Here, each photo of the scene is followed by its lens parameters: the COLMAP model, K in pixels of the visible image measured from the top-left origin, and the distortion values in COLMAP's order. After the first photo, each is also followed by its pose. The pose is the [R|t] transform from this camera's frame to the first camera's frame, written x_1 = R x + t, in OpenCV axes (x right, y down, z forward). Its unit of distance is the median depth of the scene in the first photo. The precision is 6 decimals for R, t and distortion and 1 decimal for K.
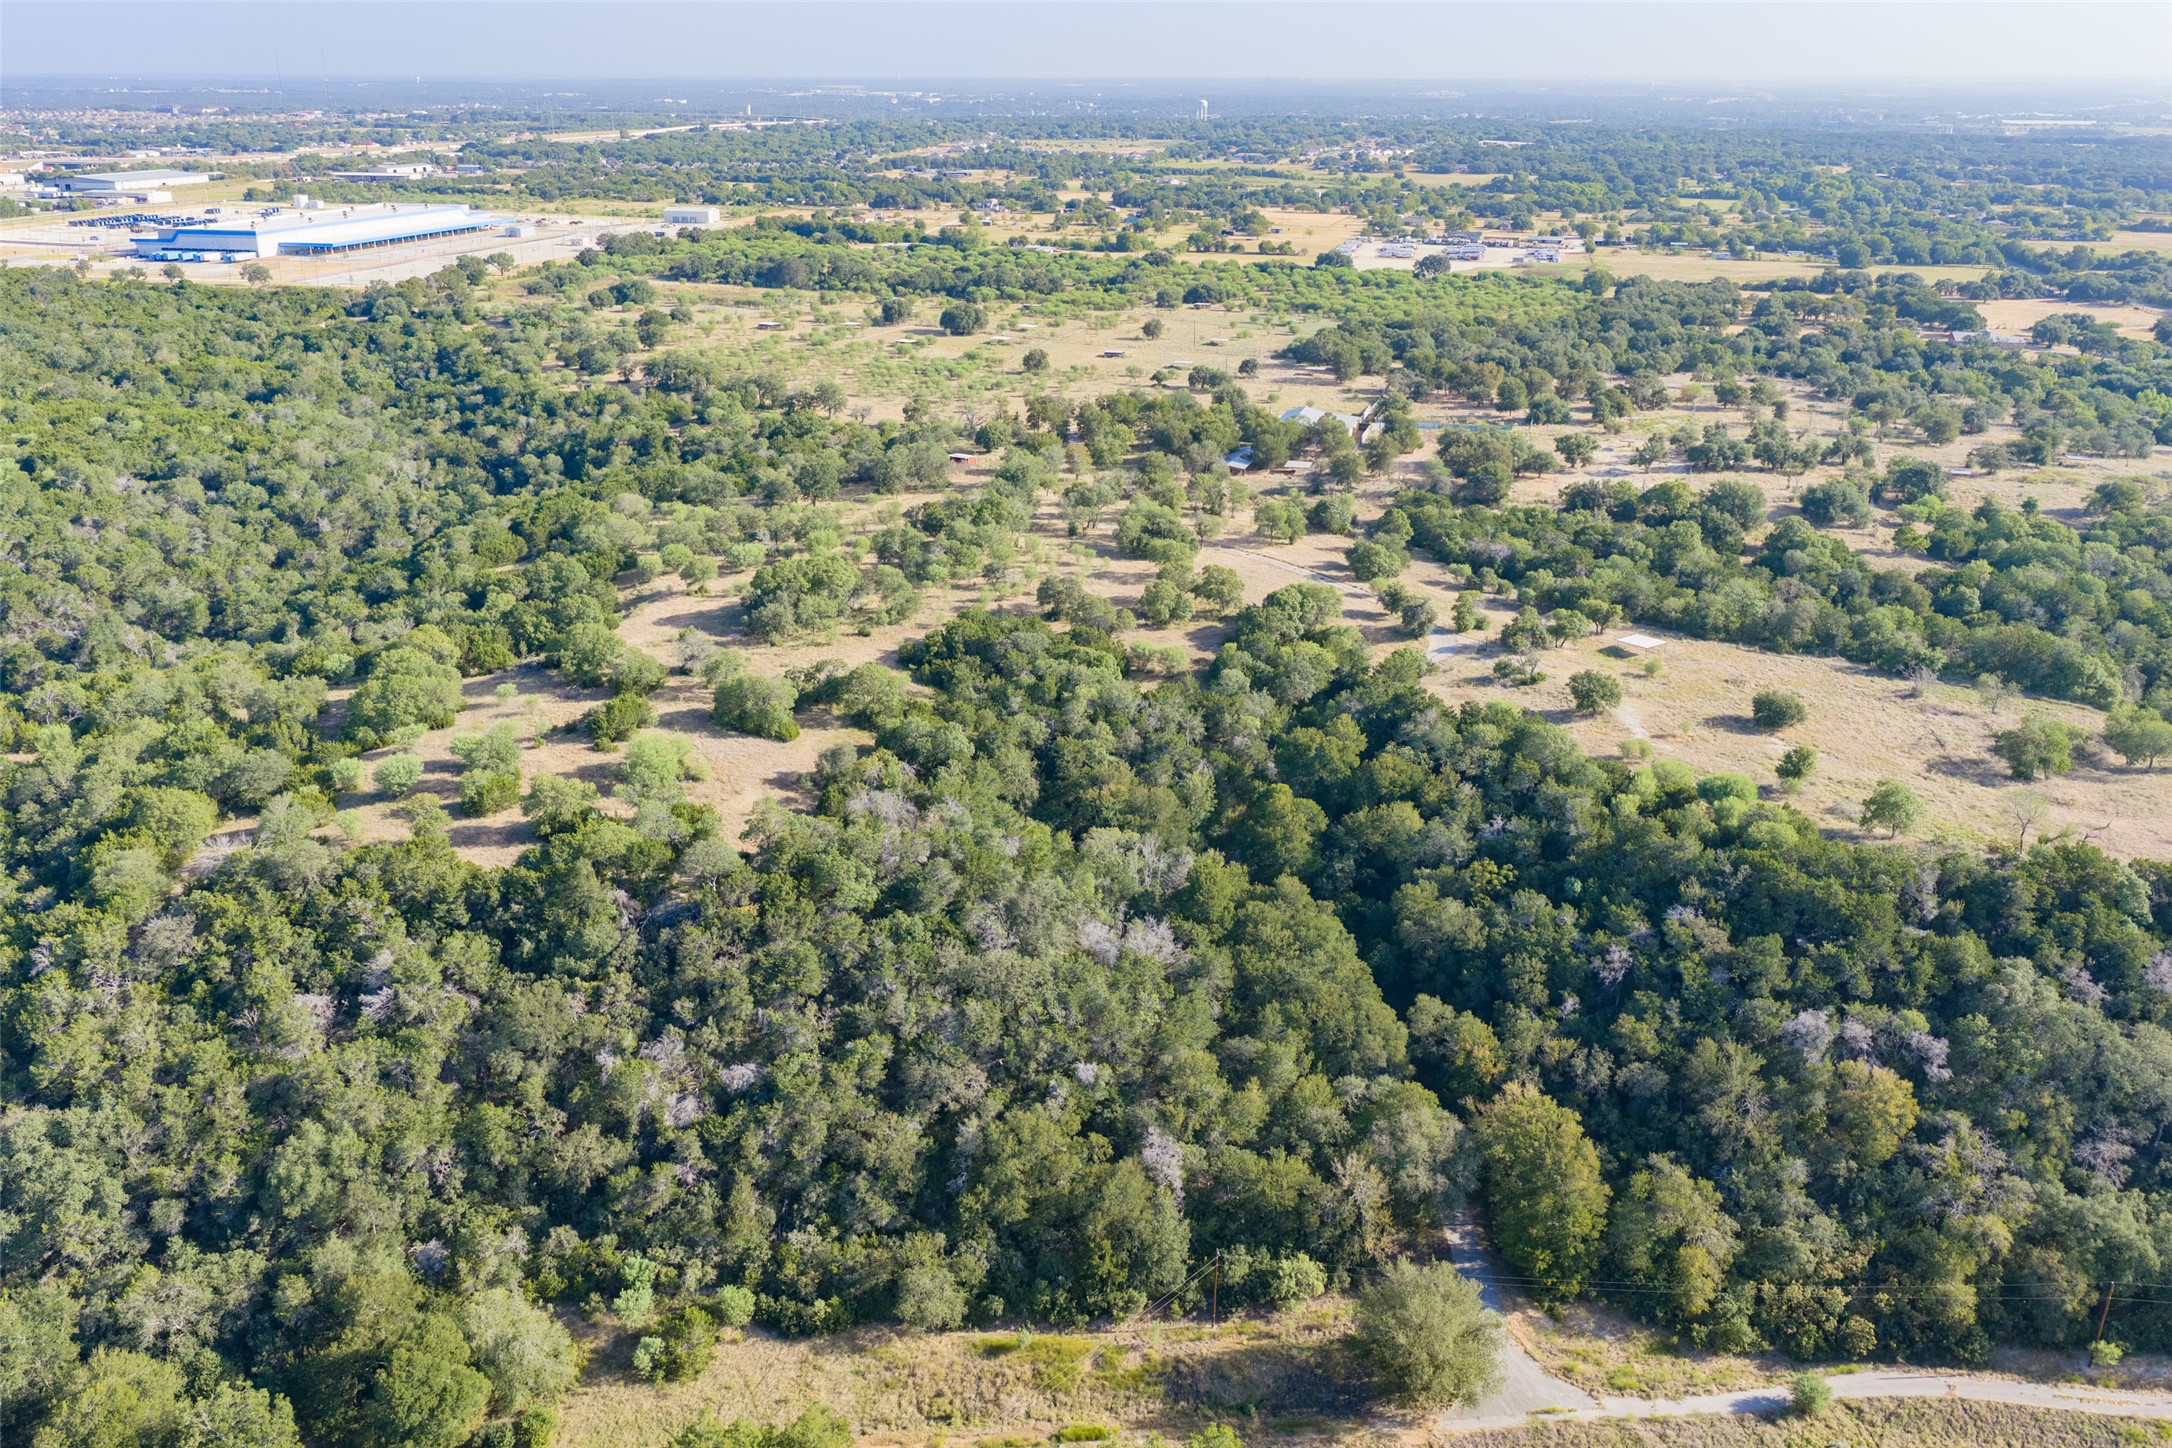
lens RADIAL K [[1803.6, 0, 1091.5], [0, 1803.6, 727.3], [0, 0, 1]] dist [0.010181, -0.010738]
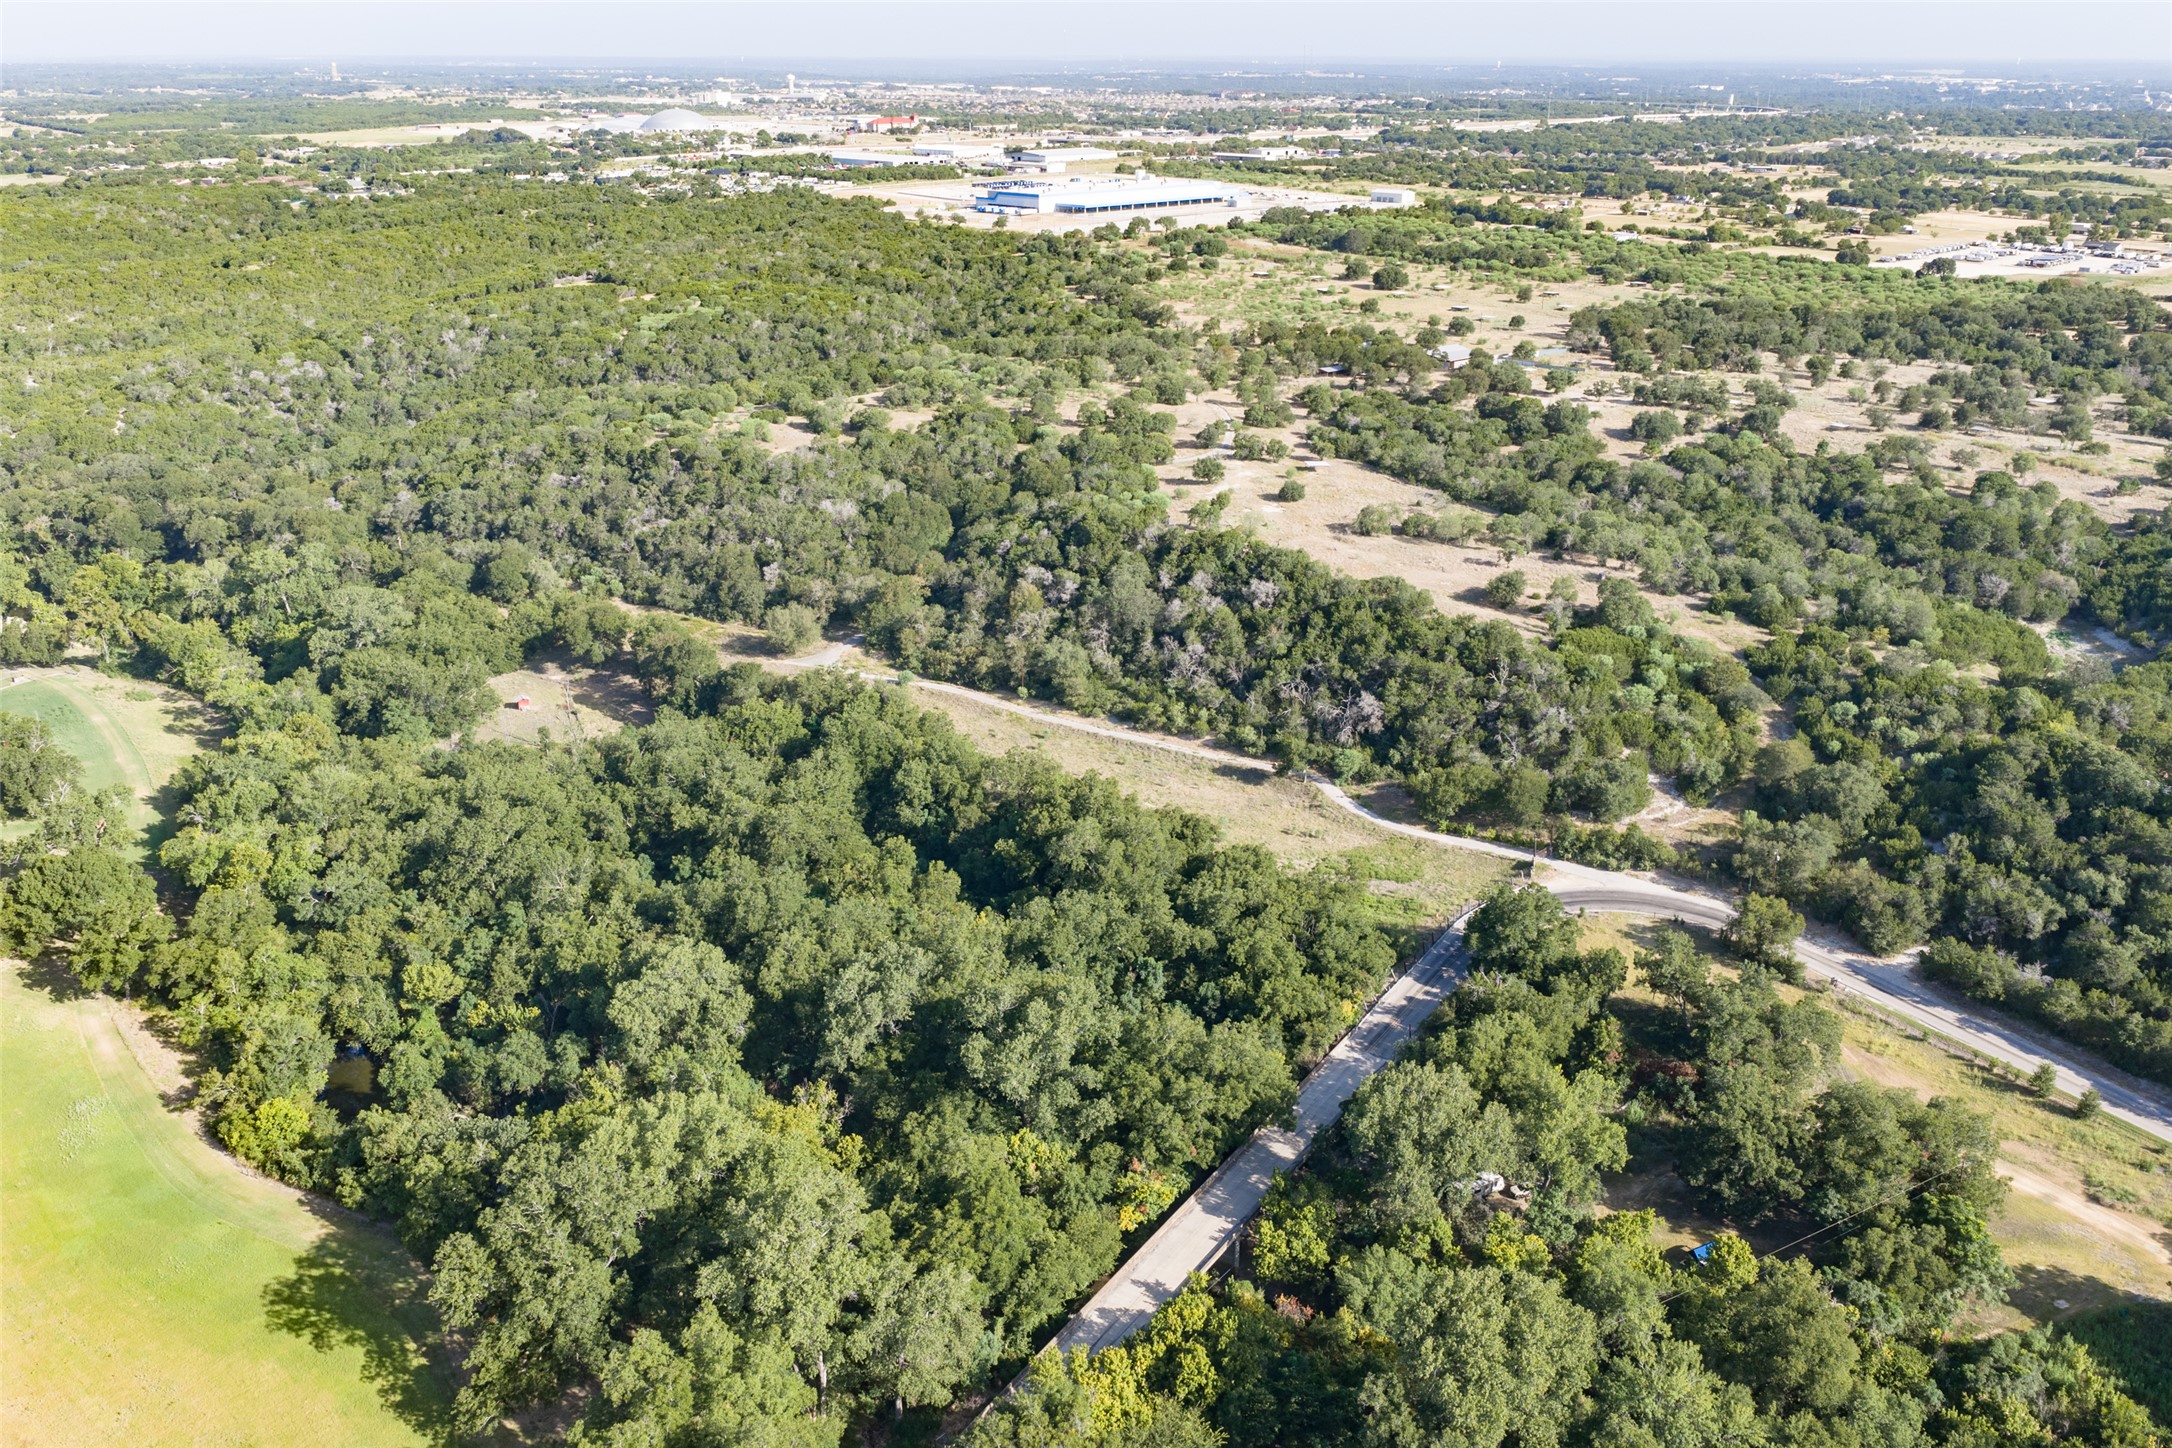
lens RADIAL K [[1816.7, 0, 1086.0], [0, 1816.7, 724.0], [0, 0, 1]] dist [0.010952, -0.018873]
pose [[0.839777, 0.187565, -0.509504, 1.185941], [-0.184543, 0.981168, 0.057033, 0.153491], [0.510607, 0.046130, 0.858576, -0.630780]]
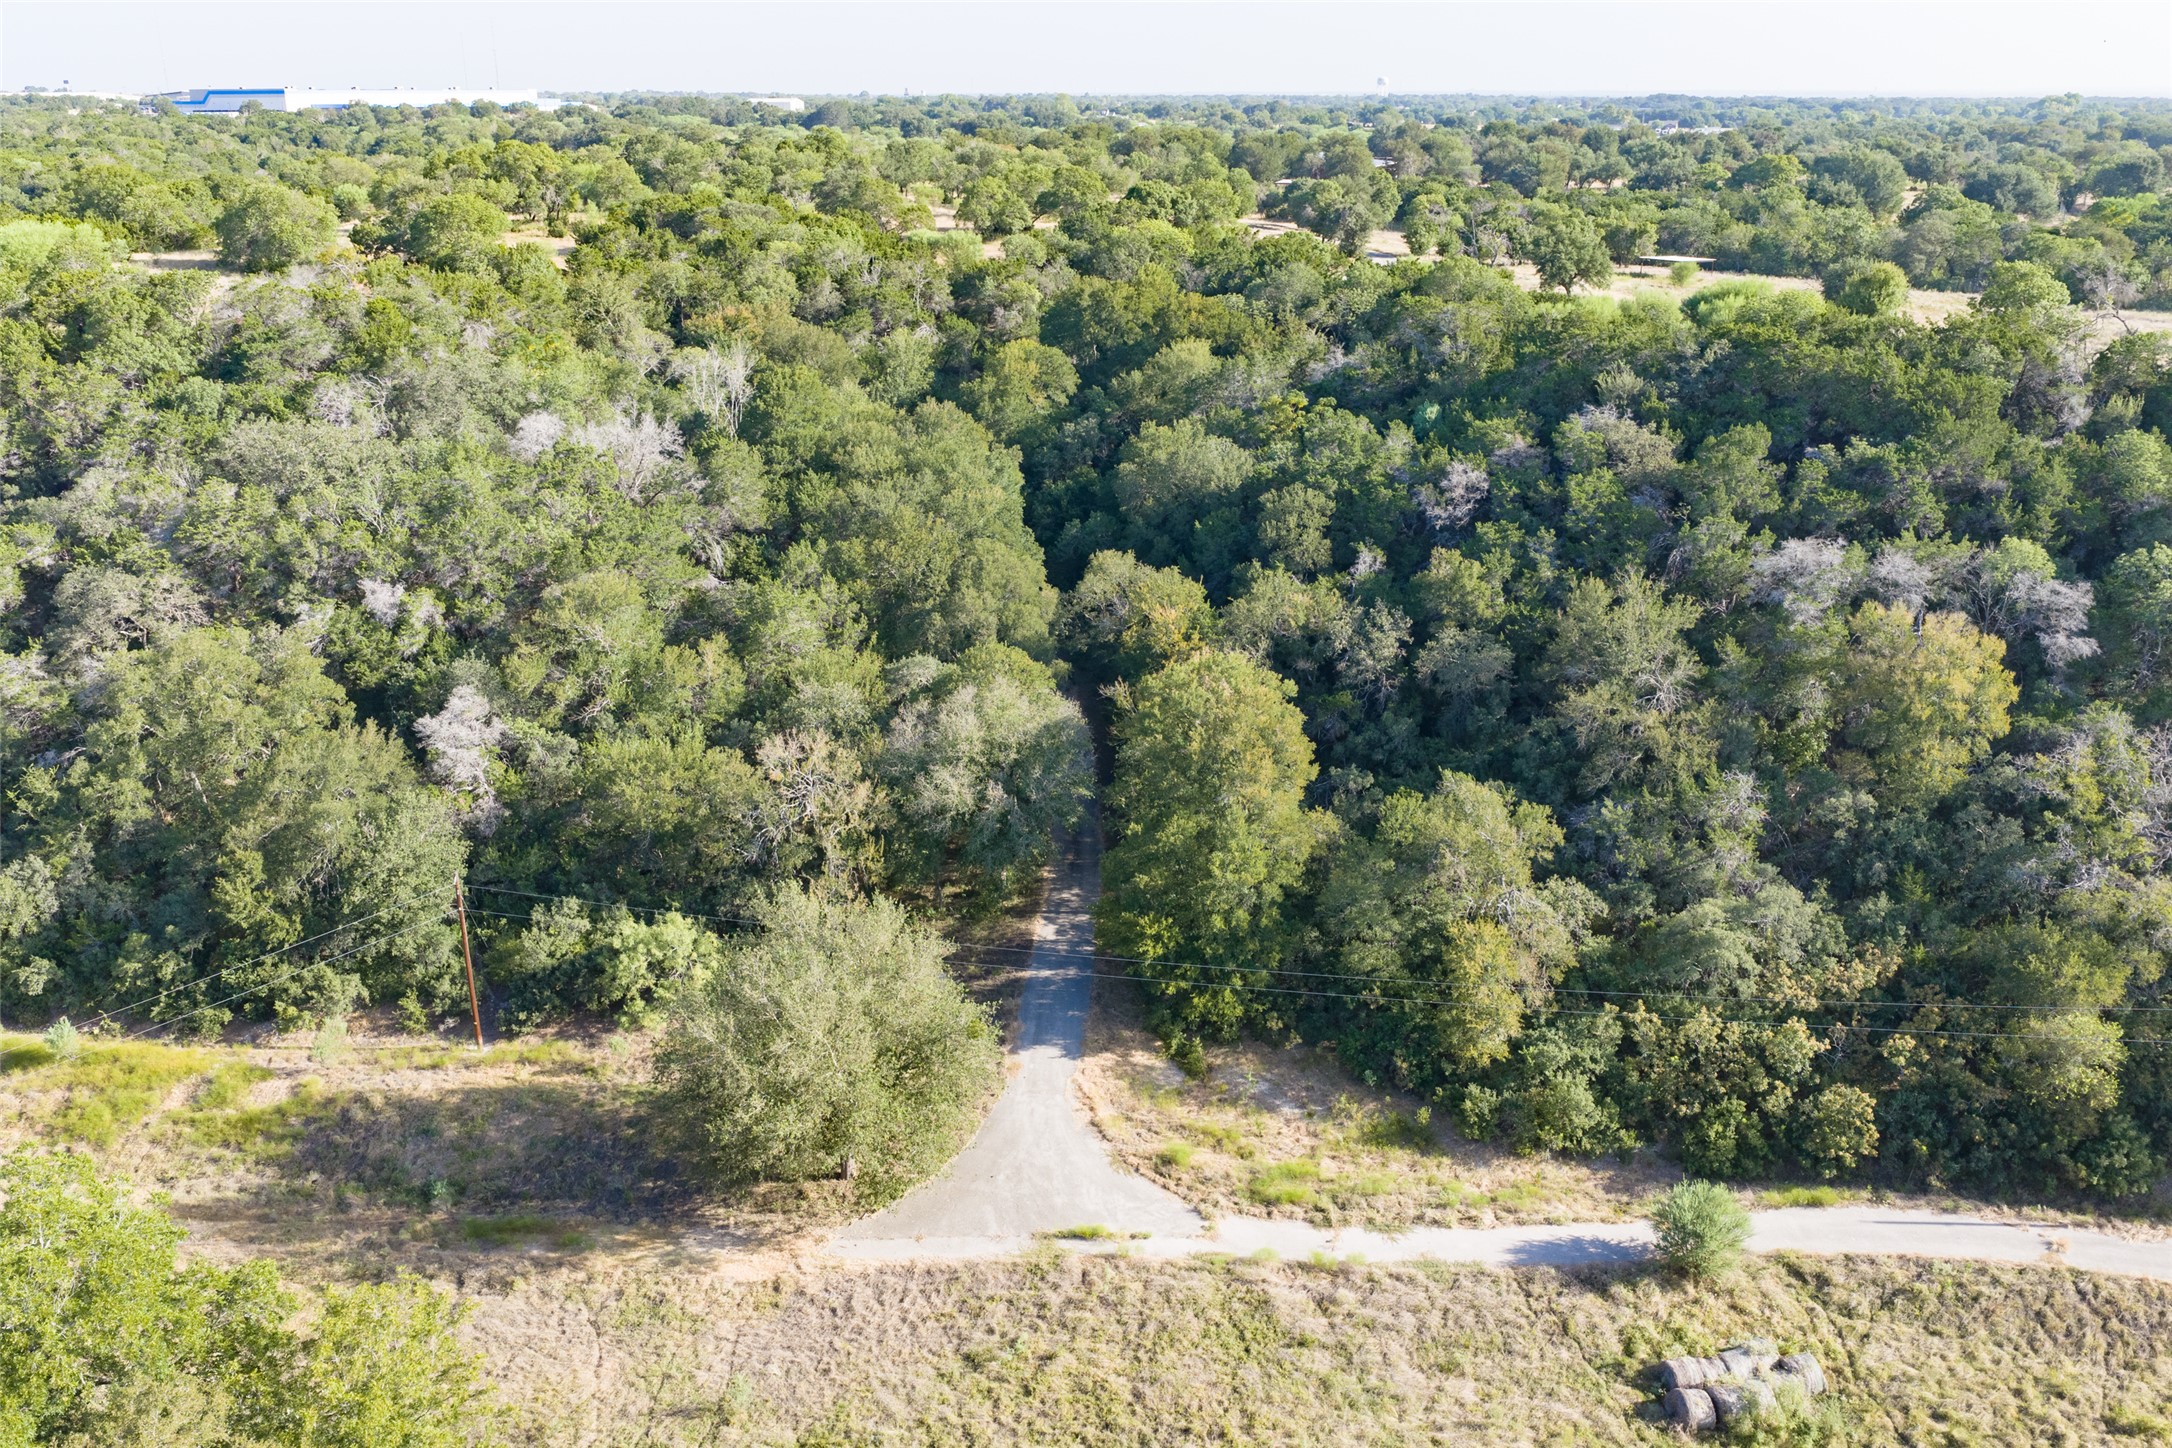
lens RADIAL K [[1810.3, 0, 1087.5], [0, 1810.3, 719.7], [0, 0, 1]] dist [0.011574, -0.009800]
pose [[0.993896, 0.029531, -0.106297, 0.187262], [-0.031287, 0.999400, -0.014888, 0.163763], [0.105793, 0.018123, 0.994223, 0.352585]]
